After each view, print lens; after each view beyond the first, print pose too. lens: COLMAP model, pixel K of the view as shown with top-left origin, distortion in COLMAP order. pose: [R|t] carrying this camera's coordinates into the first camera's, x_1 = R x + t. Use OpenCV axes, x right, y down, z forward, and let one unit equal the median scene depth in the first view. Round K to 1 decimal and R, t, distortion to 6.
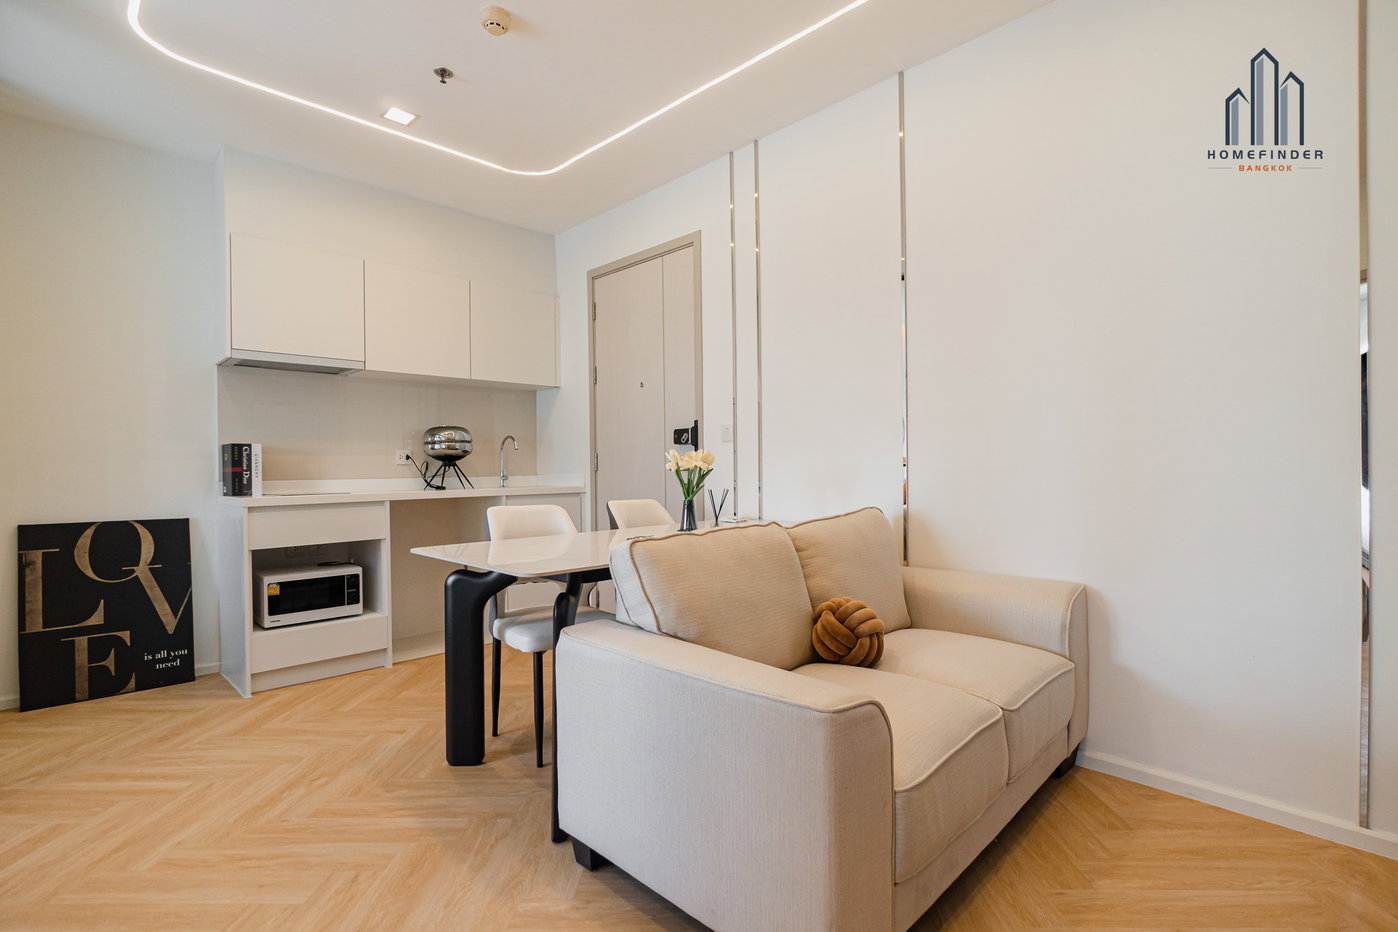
lens RADIAL K [[660.8, 0, 685.8], [0, 660.8, 469.9], [0, 0, 1]] dist [0.006402, -0.001095]
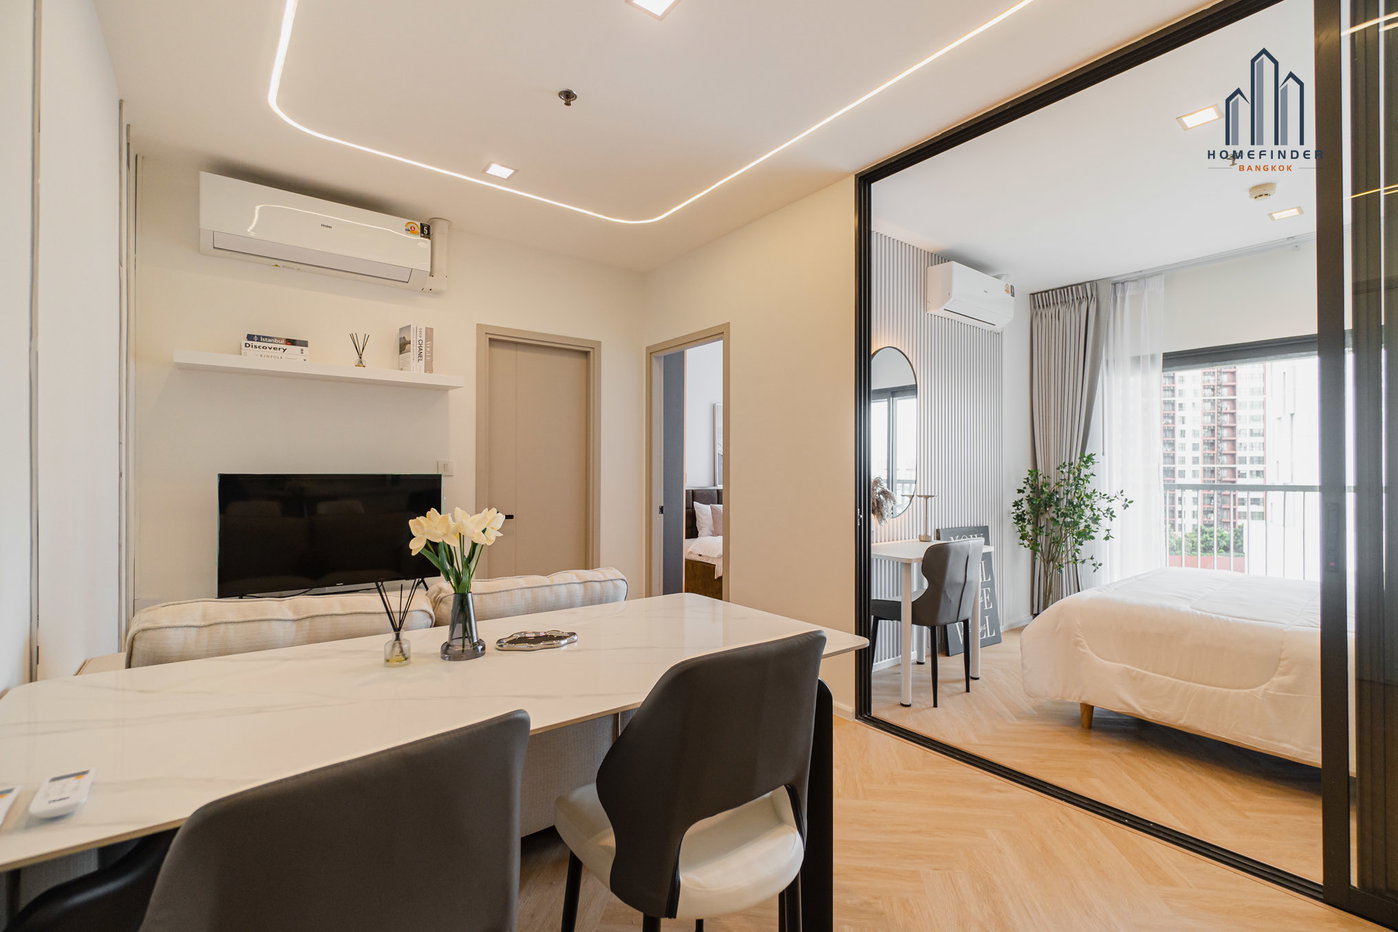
lens RADIAL K [[626.9, 0, 698.7], [0, 626.9, 470.6], [0, 0, 1]] dist [0.000318, -0.000344]
pose [[-0.993696, 0.007927, 0.111825, -0.229151], [0.007562, 0.999965, -0.003685, -0.052129], [-0.111850, -0.002816, -0.993721, 1.287187]]
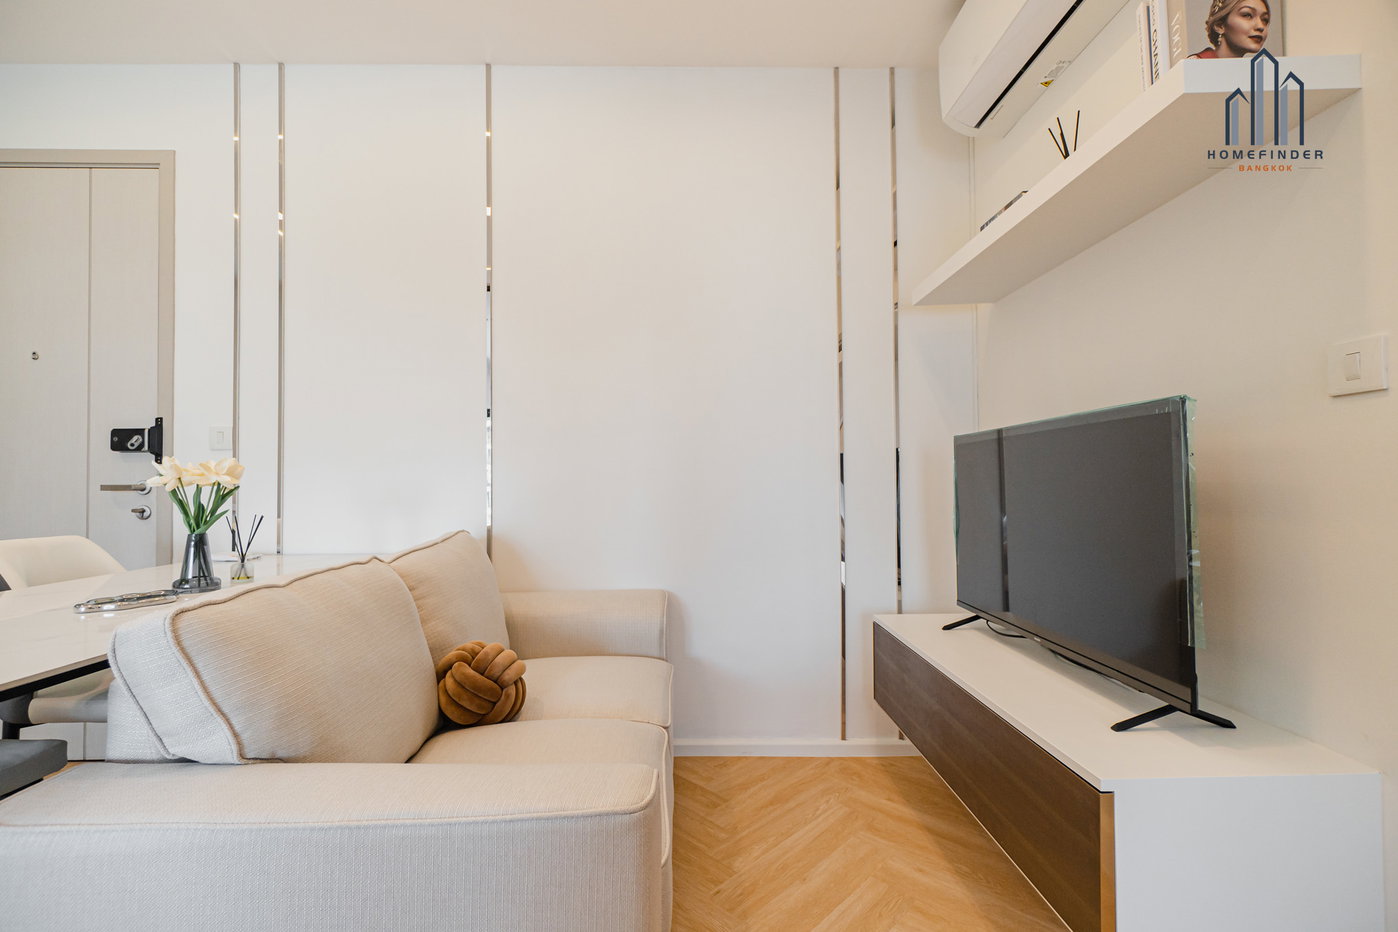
lens RADIAL K [[626.9, 0, 709.6], [0, 626.9, 468.6], [0, 0, 1]] dist [0.000318, -0.000344]
pose [[0.680383, 0.021698, 0.732535, -0.085537], [0.003256, 0.999462, -0.032628, 0.002173], [-0.732850, 0.024585, 0.679946, 0.152435]]
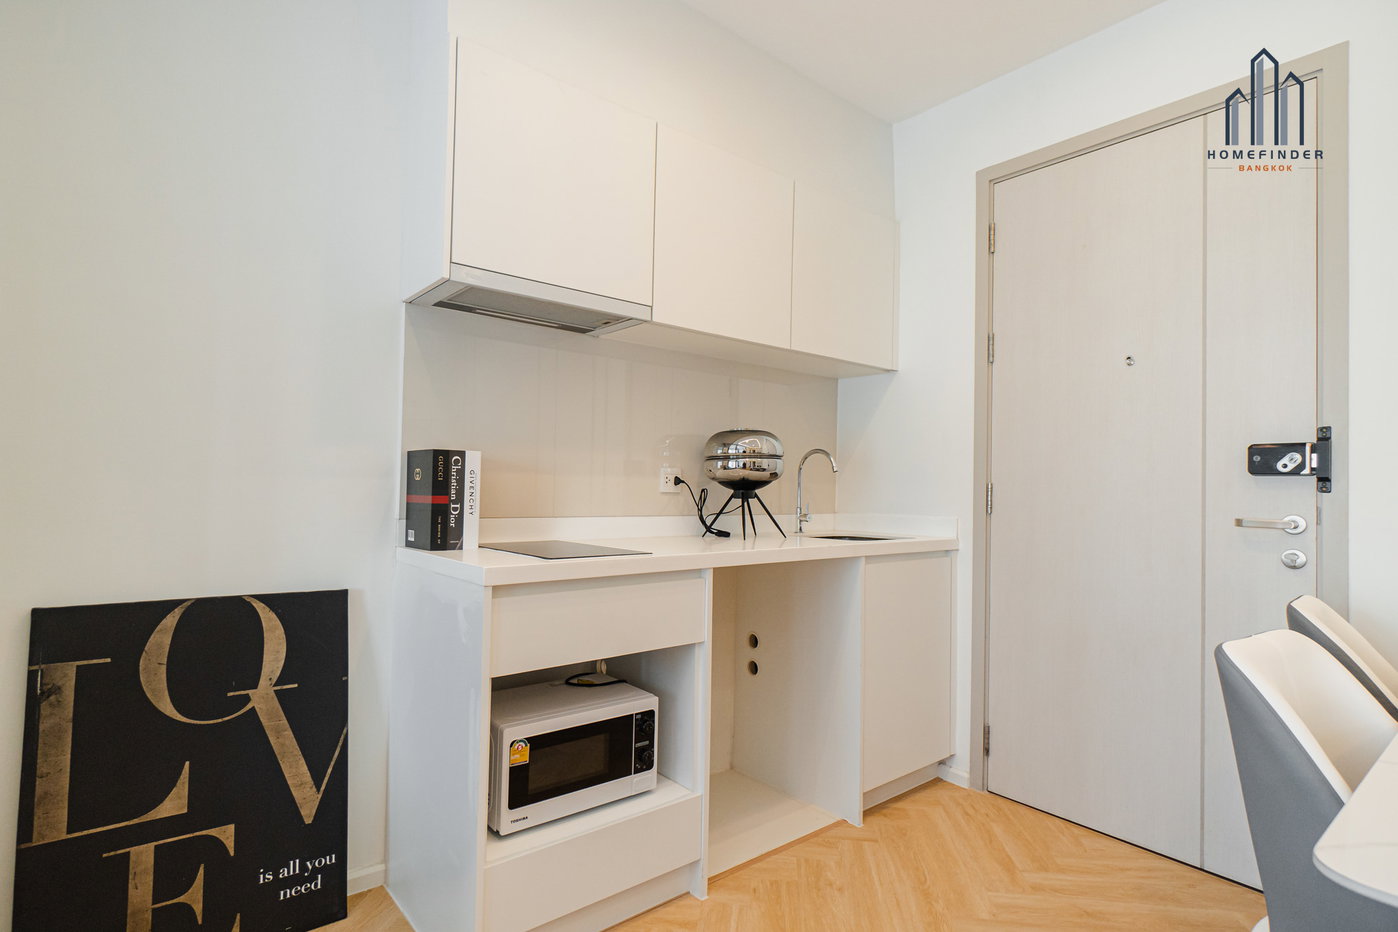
lens RADIAL K [[712.2, 0, 691.8], [0, 712.2, 467.7], [0, 0, 1]] dist [0.014341, -0.001952]
pose [[0.996341, 0.029463, -0.080232, -0.486601], [-0.031980, 0.999030, -0.030267, -0.016428], [0.079263, 0.032722, 0.996317, 0.509797]]
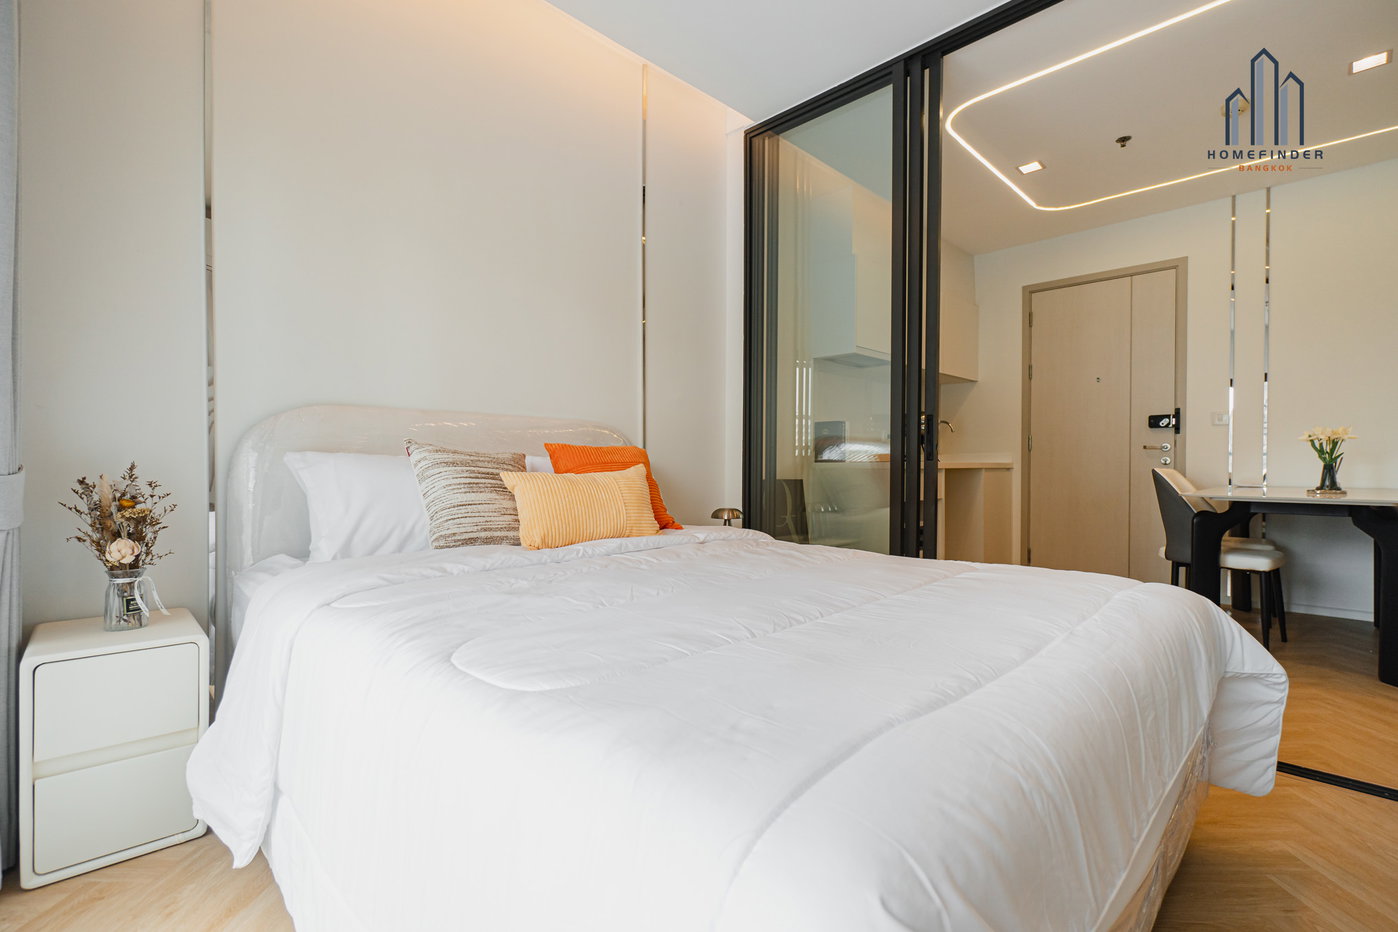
lens RADIAL K [[626.9, 0, 697.3], [0, 626.9, 468.5], [0, 0, 1]] dist [0.000318, -0.000344]
pose [[0.999887, 0.014859, 0.002088, -1.061059], [-0.014862, 0.999888, 0.001603, 0.060157], [-0.002064, -0.001634, 0.999997, -0.219288]]
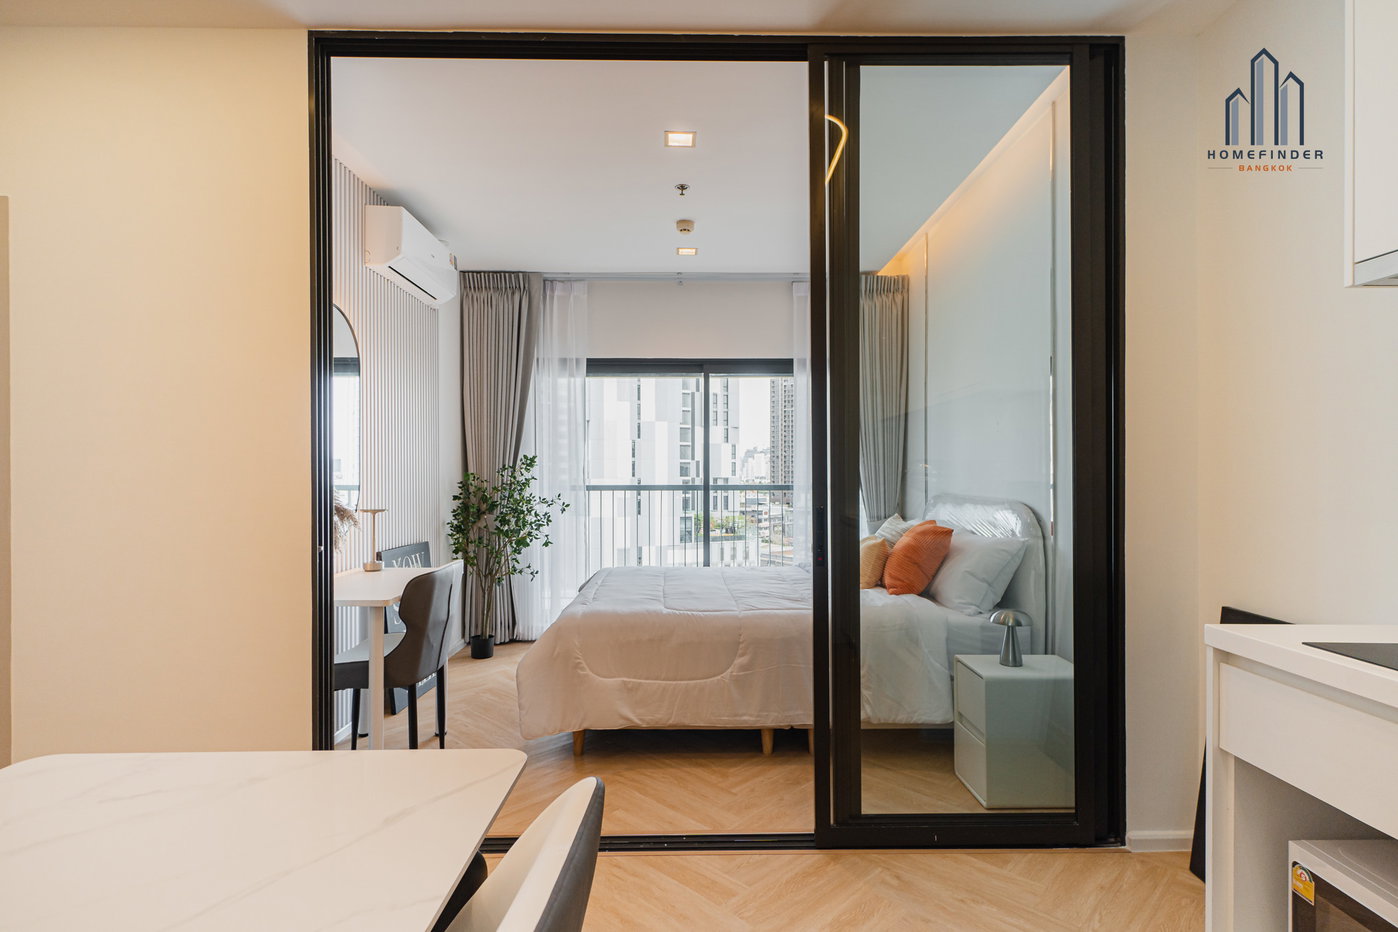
lens RADIAL K [[712.2, 0, 702.4], [0, 712.2, 470.3], [0, 0, 1]] dist [0.014341, -0.001952]
pose [[-0.677806, 0.010946, -0.735159, -0.090378], [0.007961, 0.999940, 0.007549, -0.066353], [0.735198, -0.000736, -0.677852, 1.083284]]
